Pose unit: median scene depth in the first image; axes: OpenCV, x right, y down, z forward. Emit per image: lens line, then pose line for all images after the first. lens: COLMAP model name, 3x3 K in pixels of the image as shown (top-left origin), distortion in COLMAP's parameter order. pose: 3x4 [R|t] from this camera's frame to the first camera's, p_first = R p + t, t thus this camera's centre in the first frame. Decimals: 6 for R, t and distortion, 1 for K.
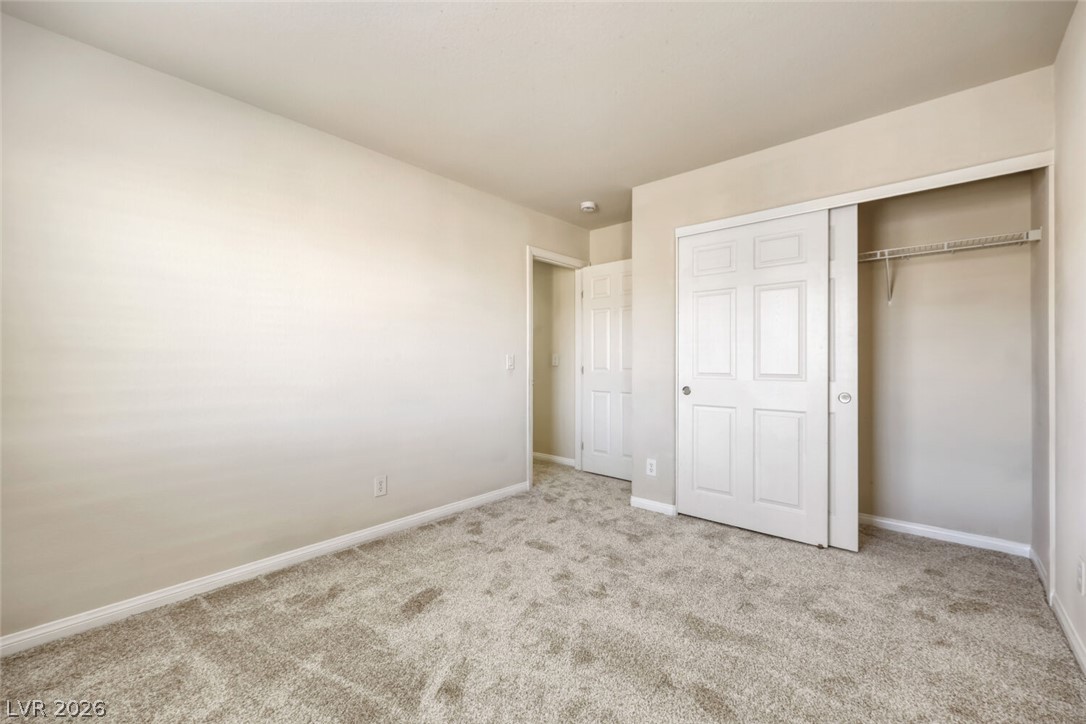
lens RADIAL K [[441.2, 0, 543.0], [0, 441.2, 362.0], [0, 0, 1]] dist [0.000705, 0.000063]
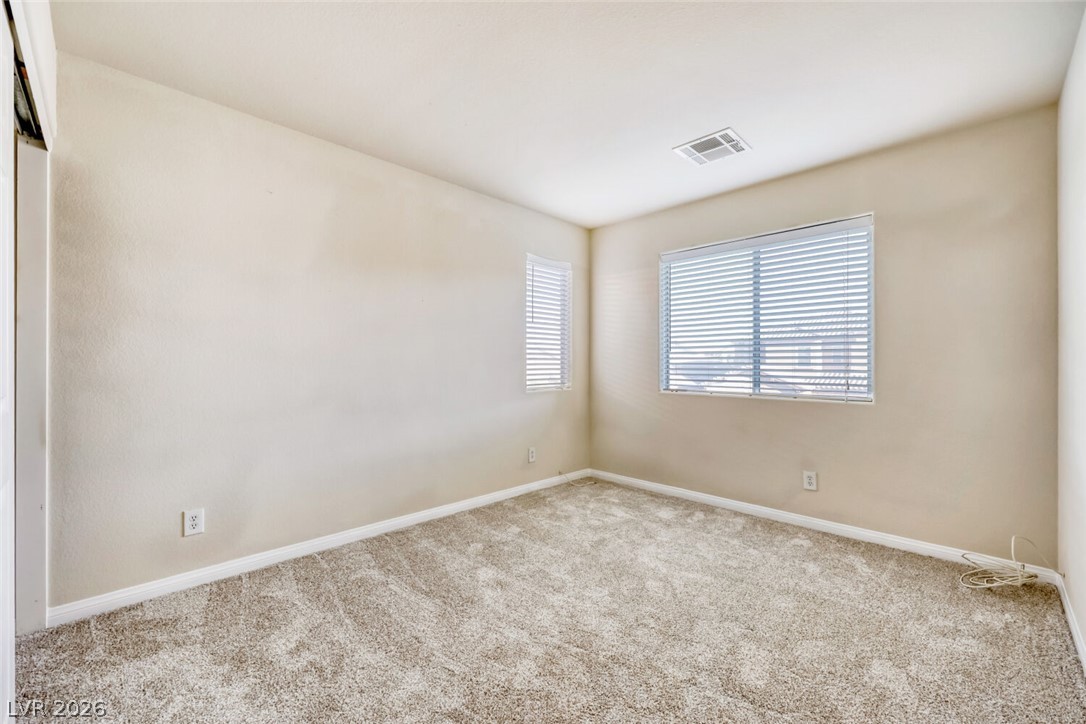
lens RADIAL K [[450.4, 0, 539.4], [0, 450.4, 361.8], [0, 0, 1]] dist [0.003132, 0.000403]
pose [[-0.998245, 0.001968, 0.059181, 0.039486], [0.002096, 0.999996, 0.002094, -0.008150], [-0.059176, 0.002214, -0.998245, 1.340828]]
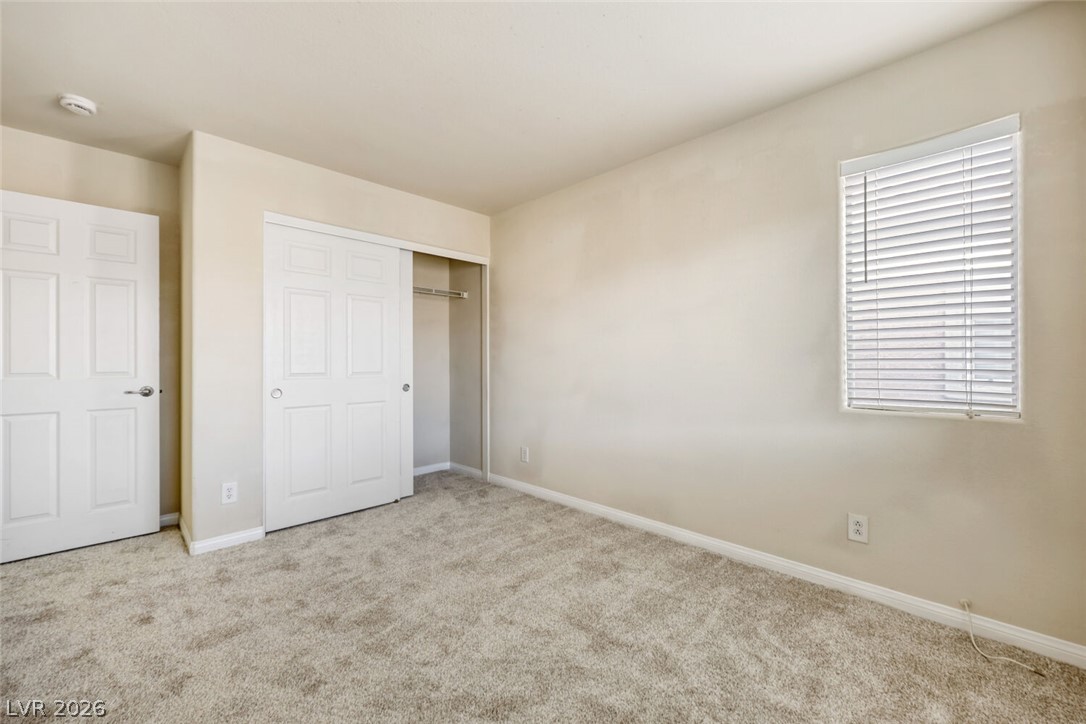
lens RADIAL K [[440.7, 0, 541.0], [0, 440.7, 358.4], [0, 0, 1]] dist [0.001014, -0.000007]
pose [[0.057979, 0.007550, 0.998289, -0.618812], [0.001447, 0.999970, -0.007647, 0.000705], [-0.998317, 0.001888, 0.057966, 0.452077]]
